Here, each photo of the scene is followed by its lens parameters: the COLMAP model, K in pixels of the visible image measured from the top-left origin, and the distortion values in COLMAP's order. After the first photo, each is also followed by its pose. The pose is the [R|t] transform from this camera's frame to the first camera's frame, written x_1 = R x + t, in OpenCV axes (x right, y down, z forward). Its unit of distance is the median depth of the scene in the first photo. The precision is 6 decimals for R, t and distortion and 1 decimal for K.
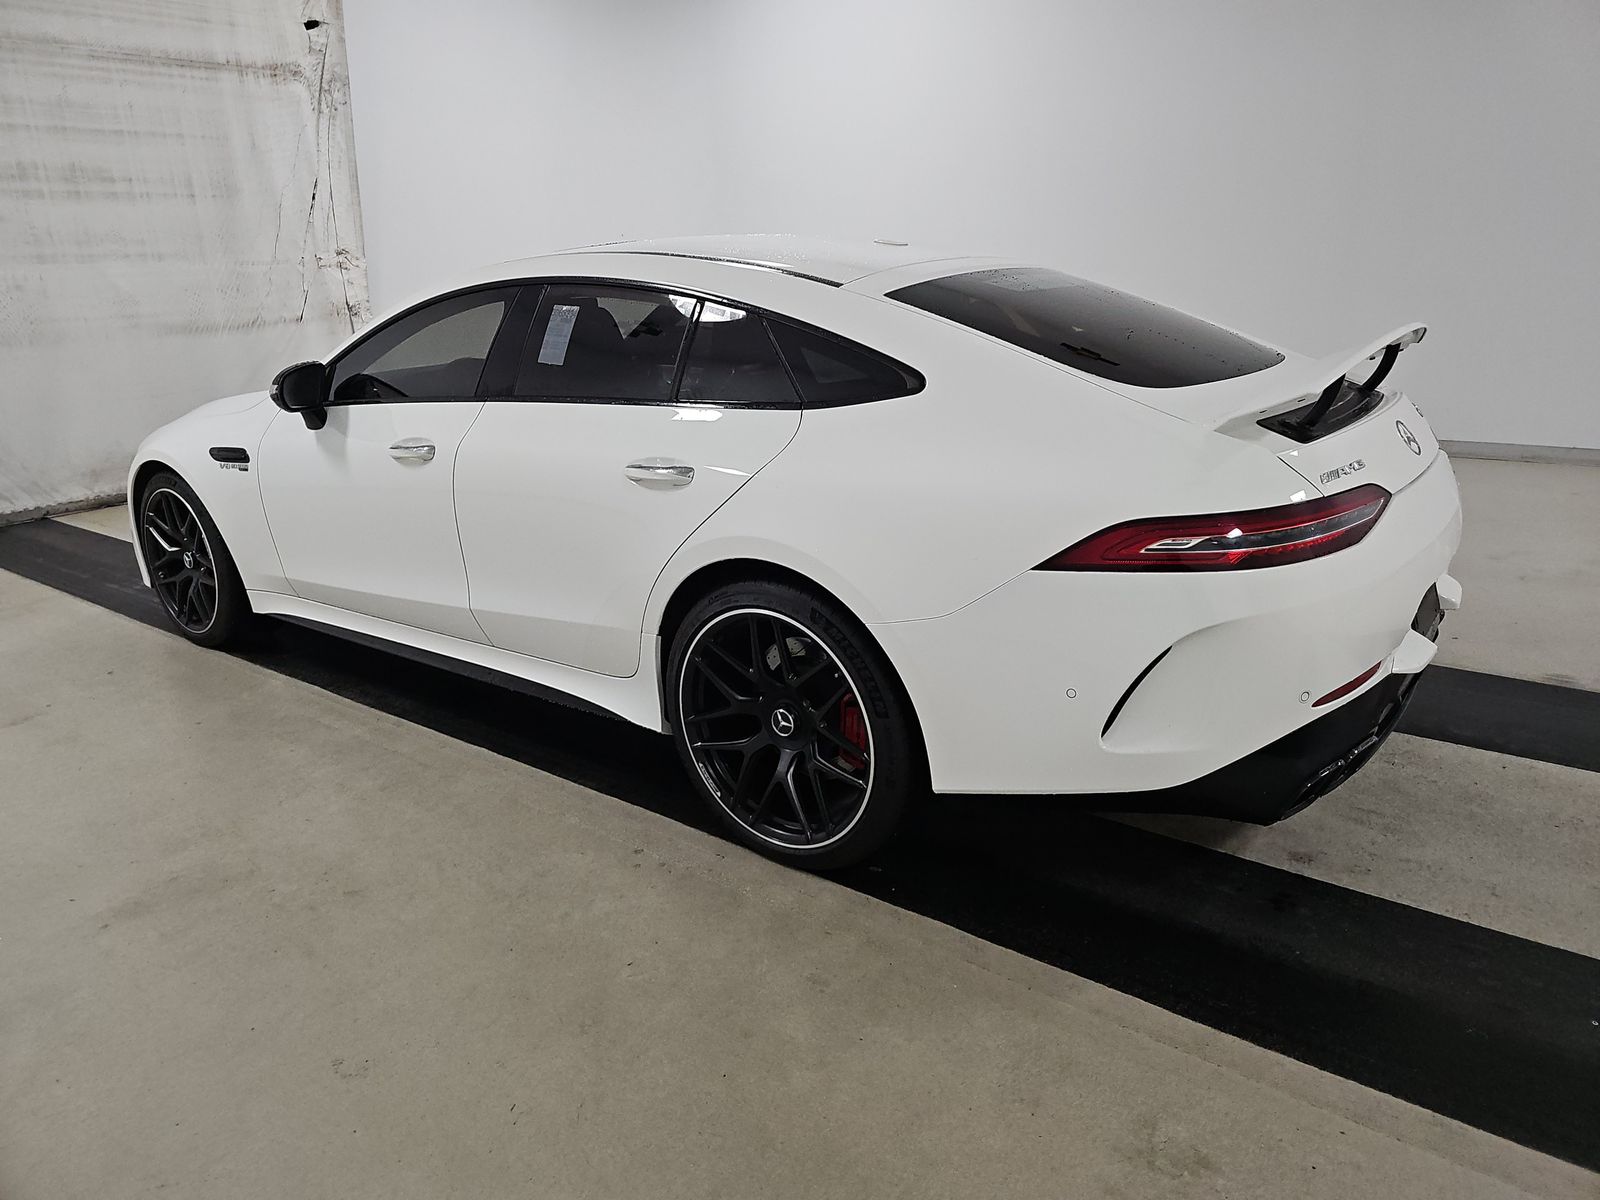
lens RADIAL K [[1033.1, 0, 808.5], [0, 1033.1, 591.5], [0, 0, 1]] dist [0.011223, -0.018290]
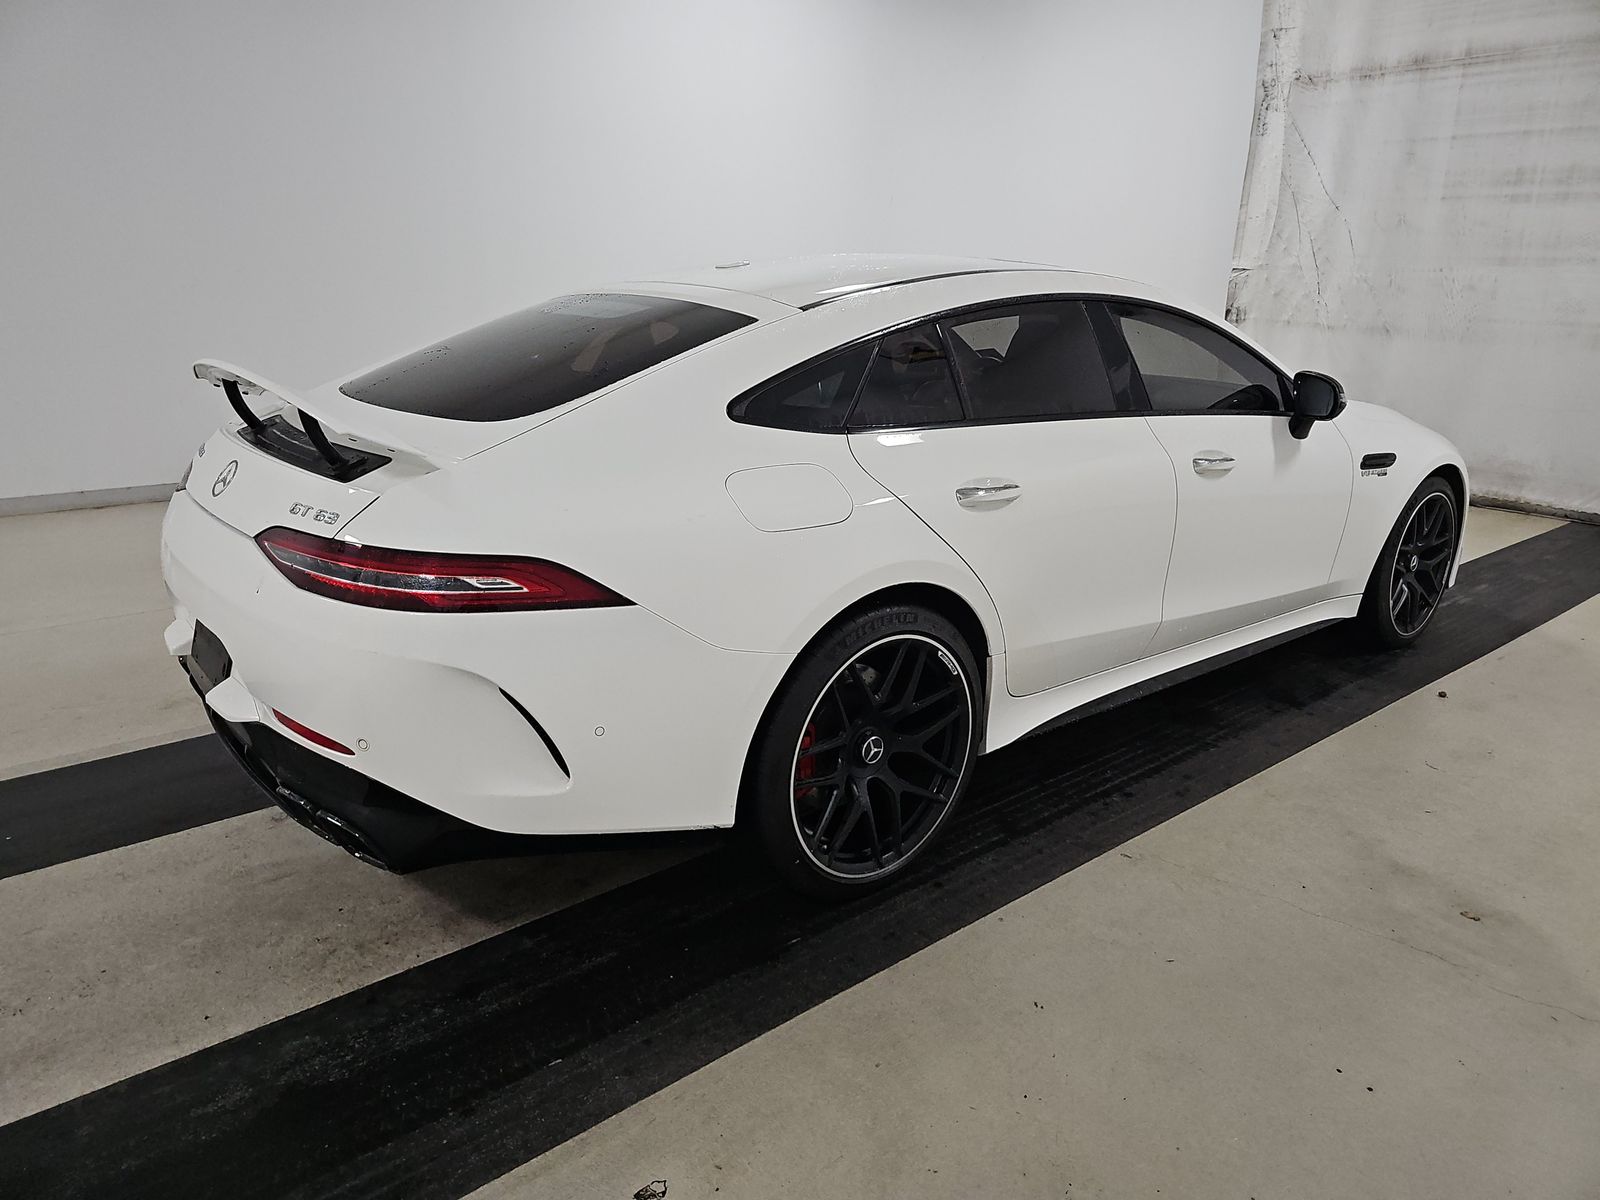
lens RADIAL K [[1033.1, 0, 797.7], [0, 1033.1, 609.4], [0, 0, 1]] dist [0.011223, -0.018290]
pose [[-0.217002, 0.322462, -0.921373, 0.476053], [-0.299081, 0.876510, 0.377201, -0.192830], [0.929226, 0.357419, -0.093762, 0.556918]]
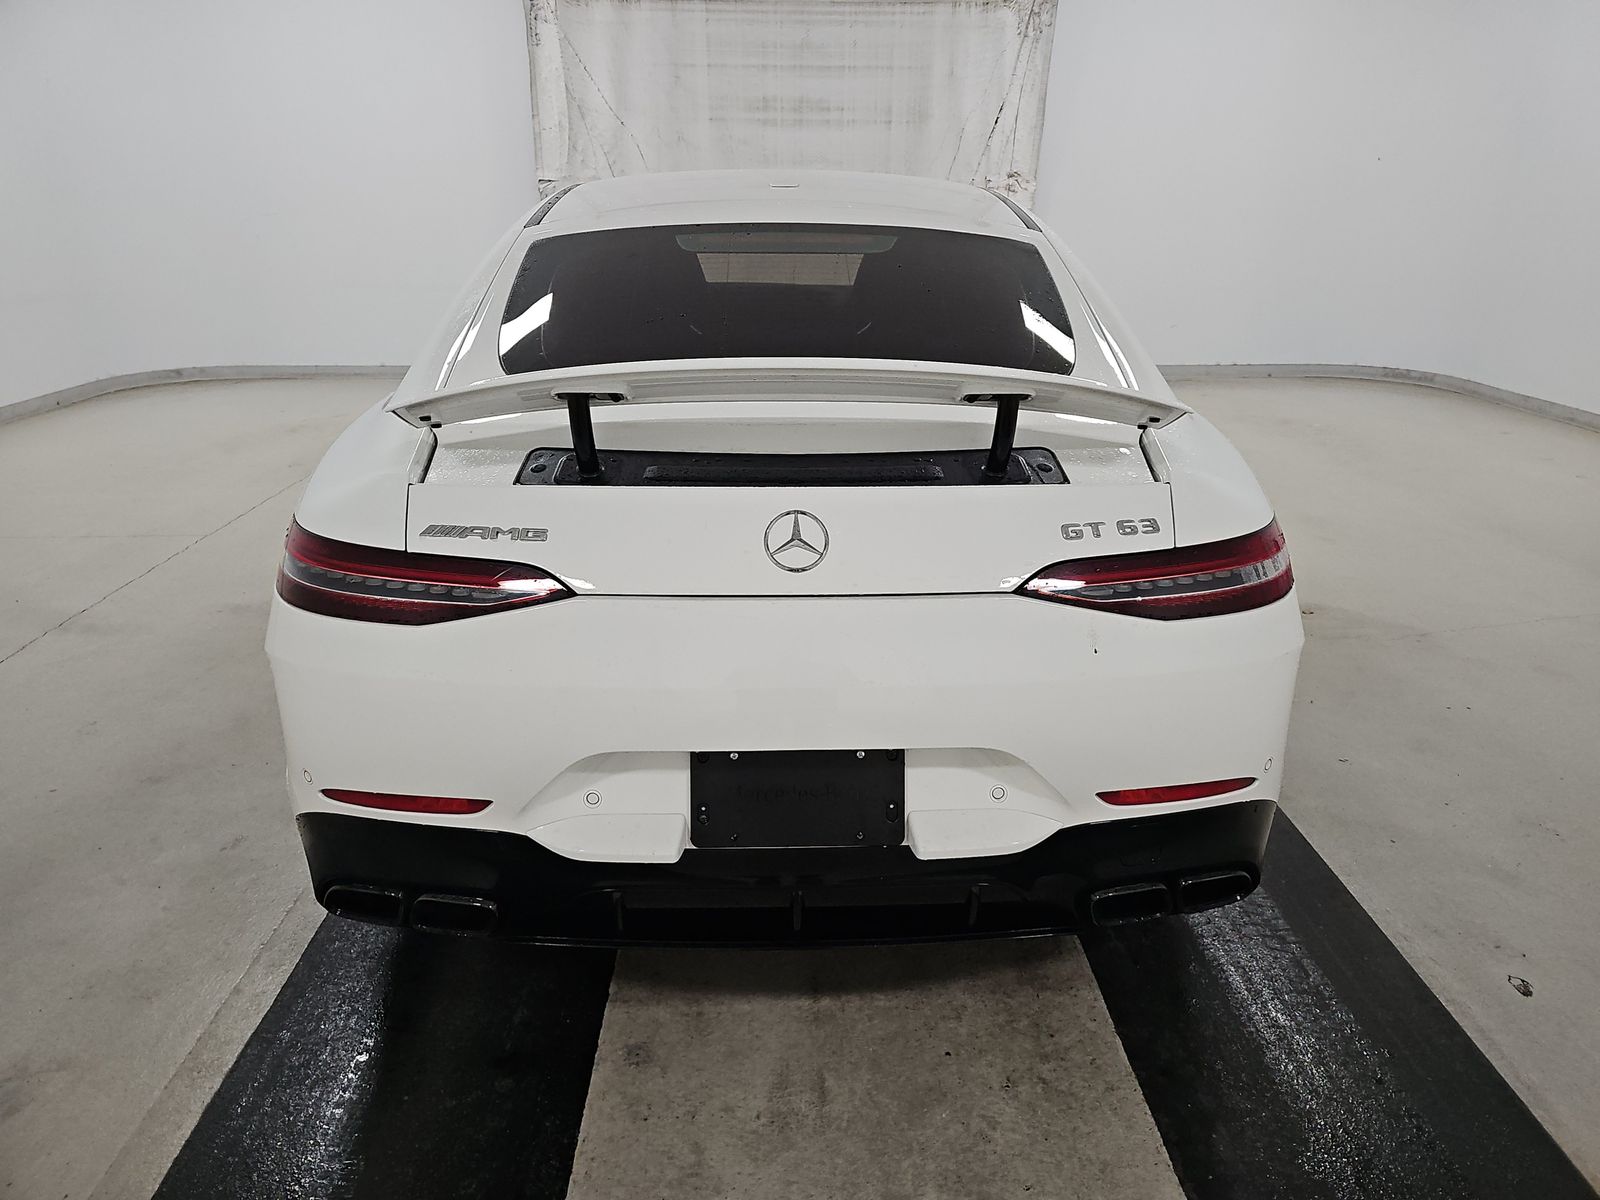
lens RADIAL K [[1033.1, 0, 812.2], [0, 1033.1, 596.5], [0, 0, 1]] dist [0.011223, -0.018290]
pose [[0.634780, 0.309933, -0.707810, 0.351073], [-0.257436, 0.948525, 0.184463, -0.078738], [0.728547, 0.065122, 0.681893, 0.204746]]
